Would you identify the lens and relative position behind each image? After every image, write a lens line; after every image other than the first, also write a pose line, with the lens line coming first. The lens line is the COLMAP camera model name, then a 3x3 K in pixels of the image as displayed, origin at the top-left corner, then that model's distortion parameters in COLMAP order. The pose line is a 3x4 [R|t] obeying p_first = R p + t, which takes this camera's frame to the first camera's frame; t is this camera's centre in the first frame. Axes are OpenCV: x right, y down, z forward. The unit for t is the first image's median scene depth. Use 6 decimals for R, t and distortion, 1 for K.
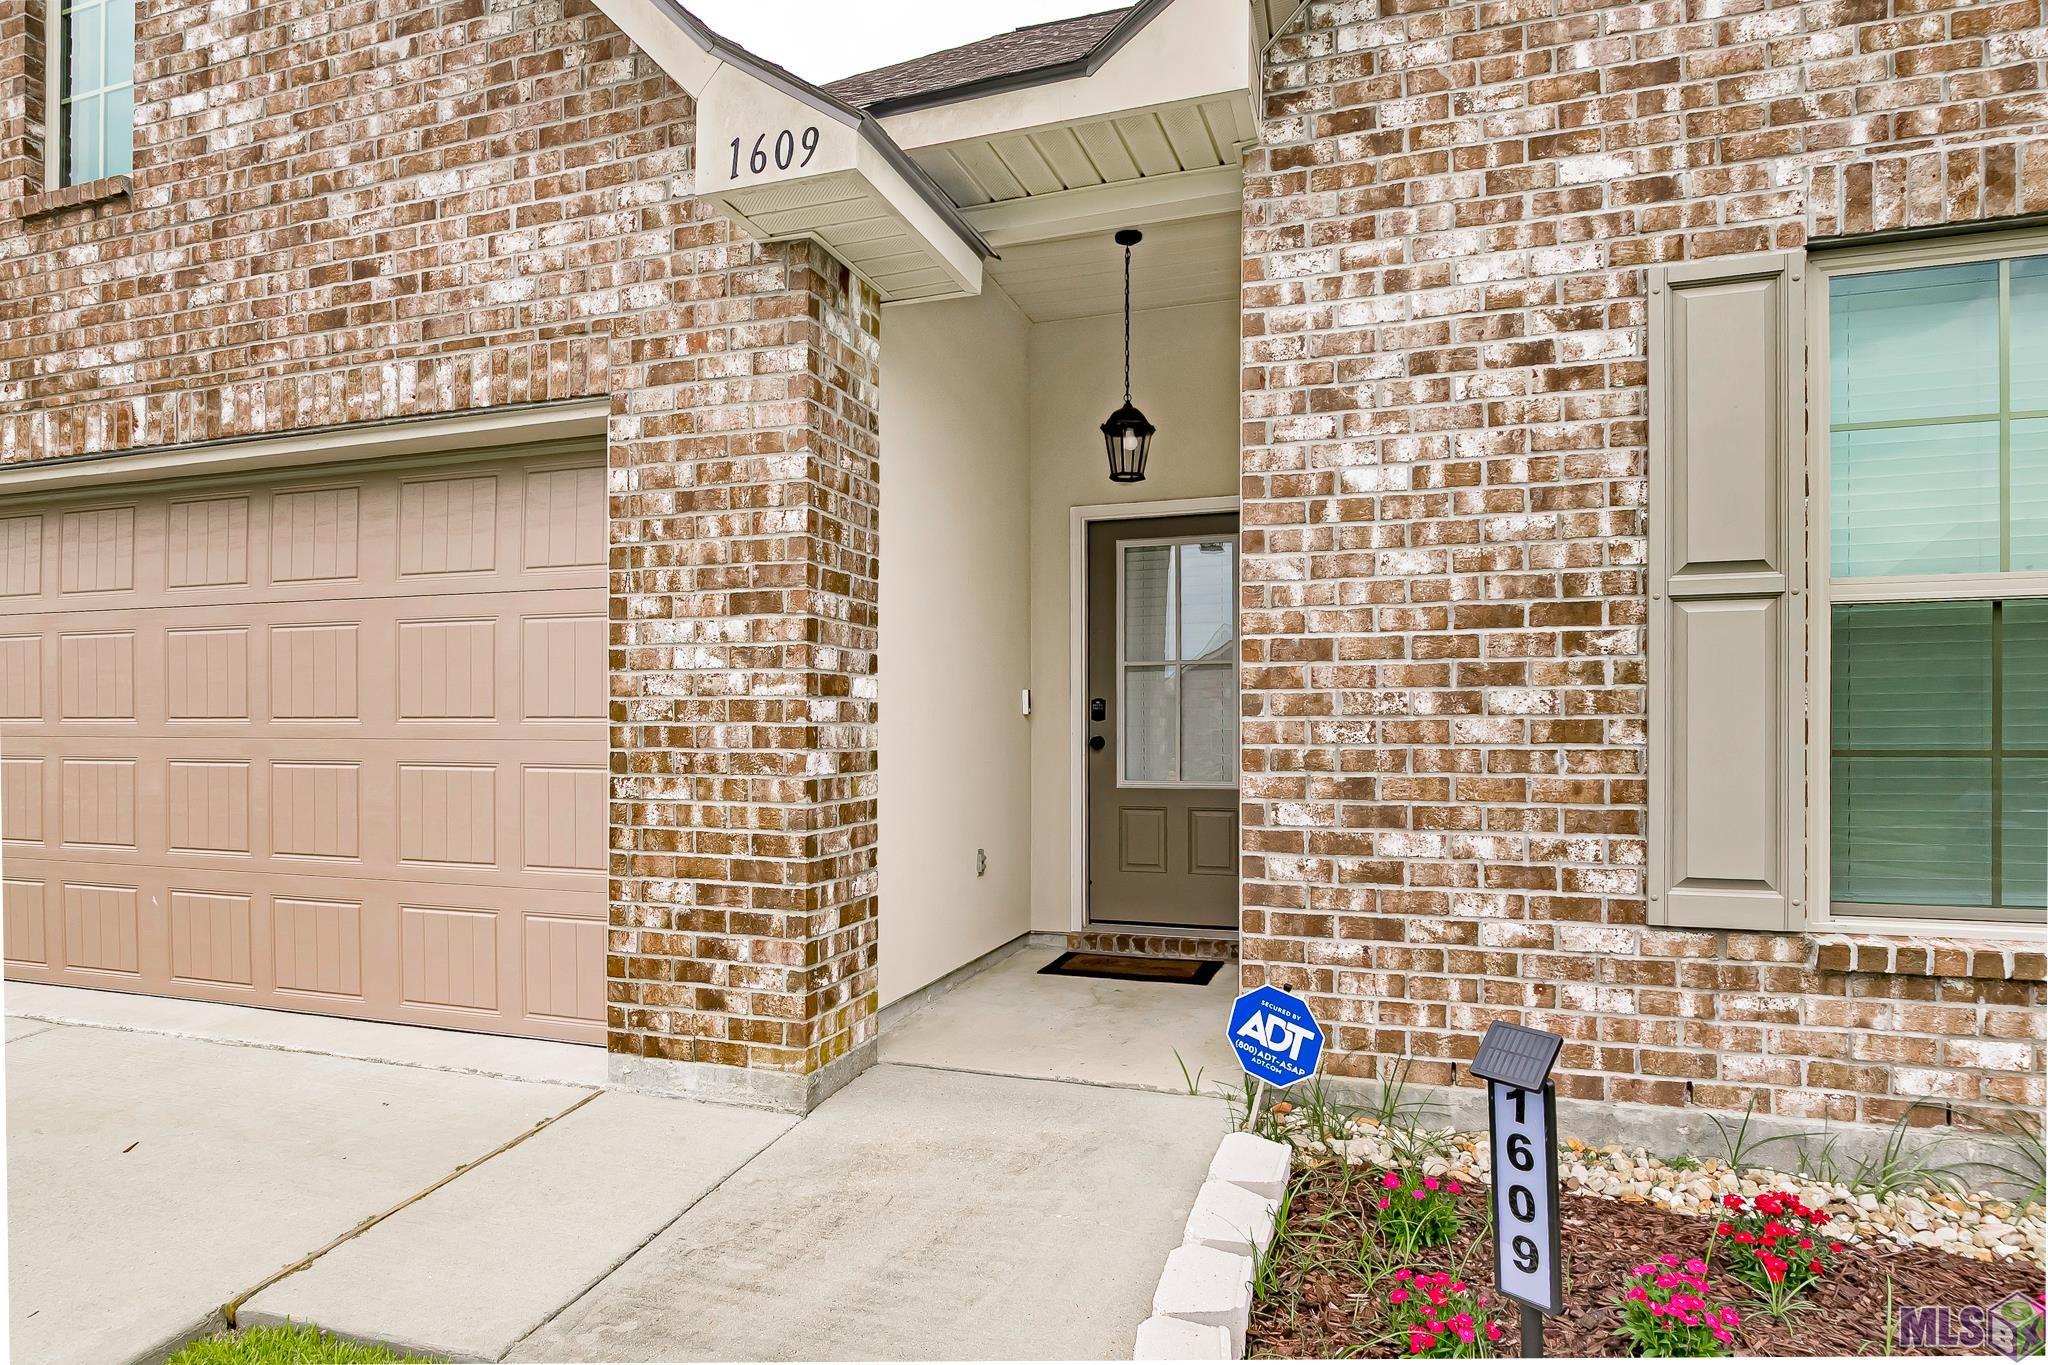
lens RADIAL K [[1133.9, 0, 1031.4], [0, 1133.9, 669.5], [0, 0, 1]] dist [-0.008143, -0.002613]
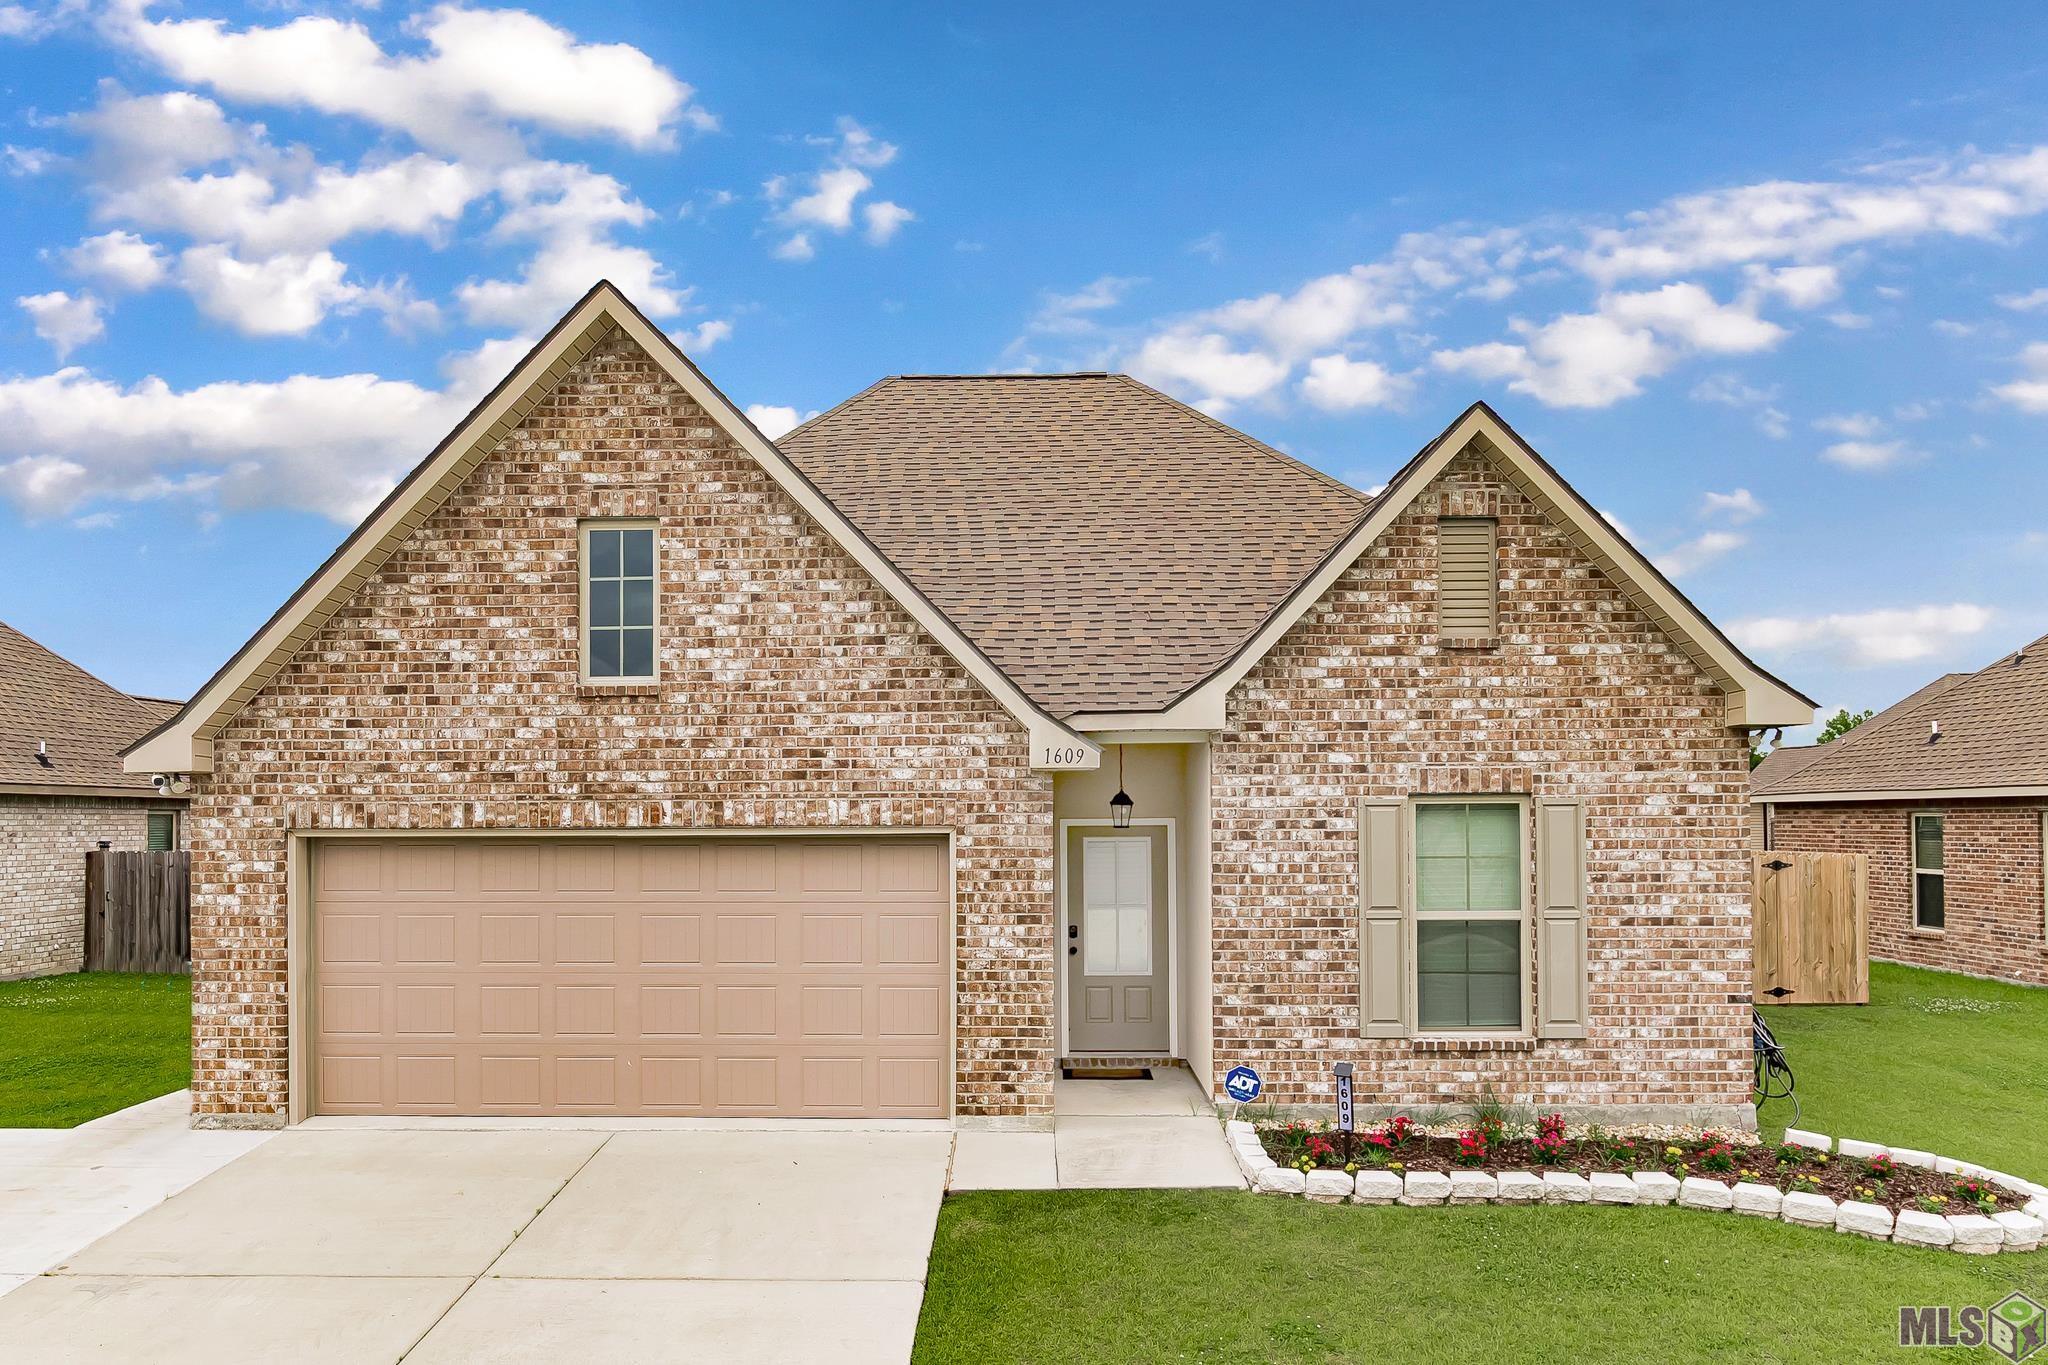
lens RADIAL K [[1236.2, 0, 1031.4], [0, 1236.2, 695.1], [0, 0, 1]] dist [-0.002747, 0.000645]
pose [[0.960944, 0.029453, 0.275170, -0.985036], [-0.009939, 0.997352, -0.072045, -0.348903], [-0.276563, 0.066496, 0.958692, -1.572499]]
